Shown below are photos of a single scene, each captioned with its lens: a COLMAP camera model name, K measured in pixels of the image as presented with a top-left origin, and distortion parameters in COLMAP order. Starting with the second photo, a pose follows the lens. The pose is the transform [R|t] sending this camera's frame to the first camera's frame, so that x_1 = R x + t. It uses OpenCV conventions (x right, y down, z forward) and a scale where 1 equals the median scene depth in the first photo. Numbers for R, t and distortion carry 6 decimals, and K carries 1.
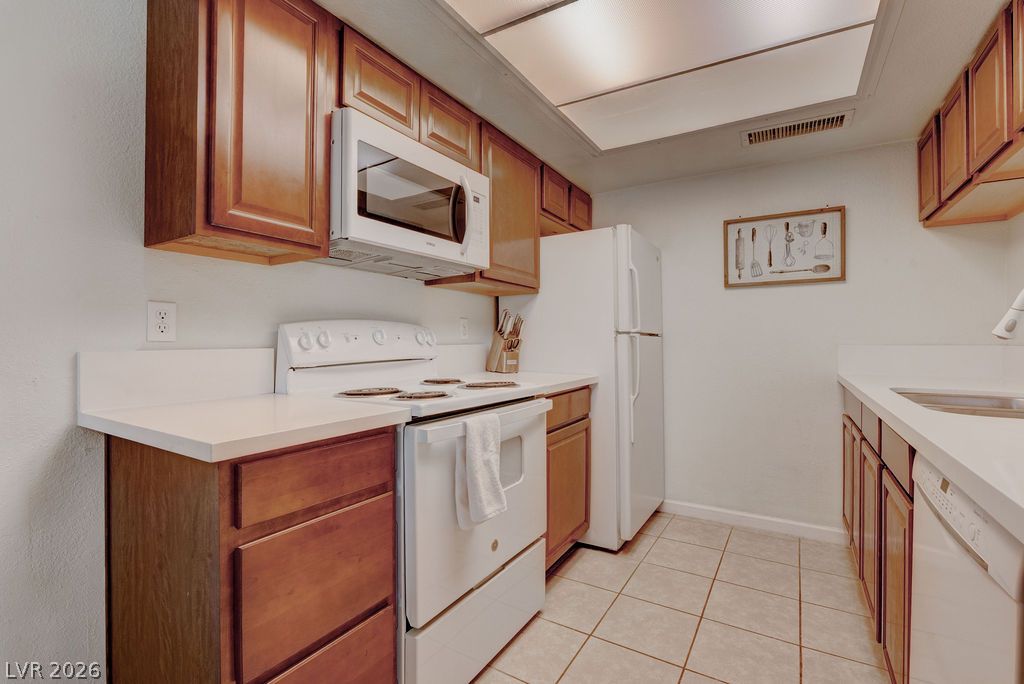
lens RADIAL K [[472.9, 0, 512.9], [0, 472.9, 342.3], [0, 0, 1]] dist [-0.009588, 0.001233]
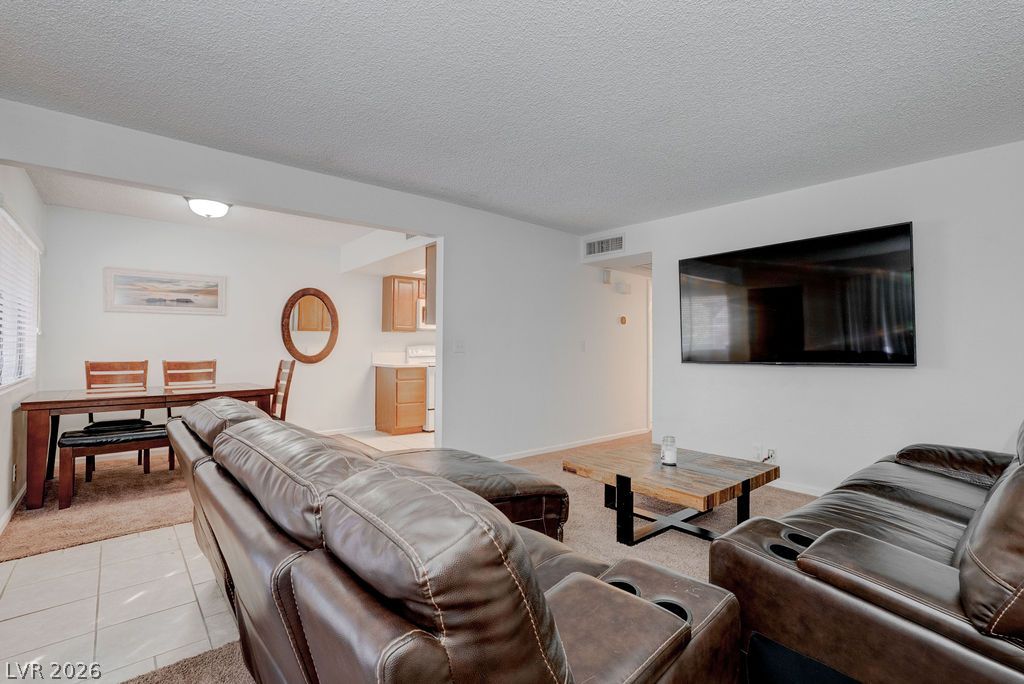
lens RADIAL K [[463.9, 0, 505.6], [0, 463.9, 335.5], [0, 0, 1]] dist [-0.015126, 0.000469]
pose [[0.952729, -0.008828, -0.303693, 1.070579], [-0.002762, 0.999285, -0.037713, 0.010101], [0.303809, 0.036770, 0.952023, -1.789377]]
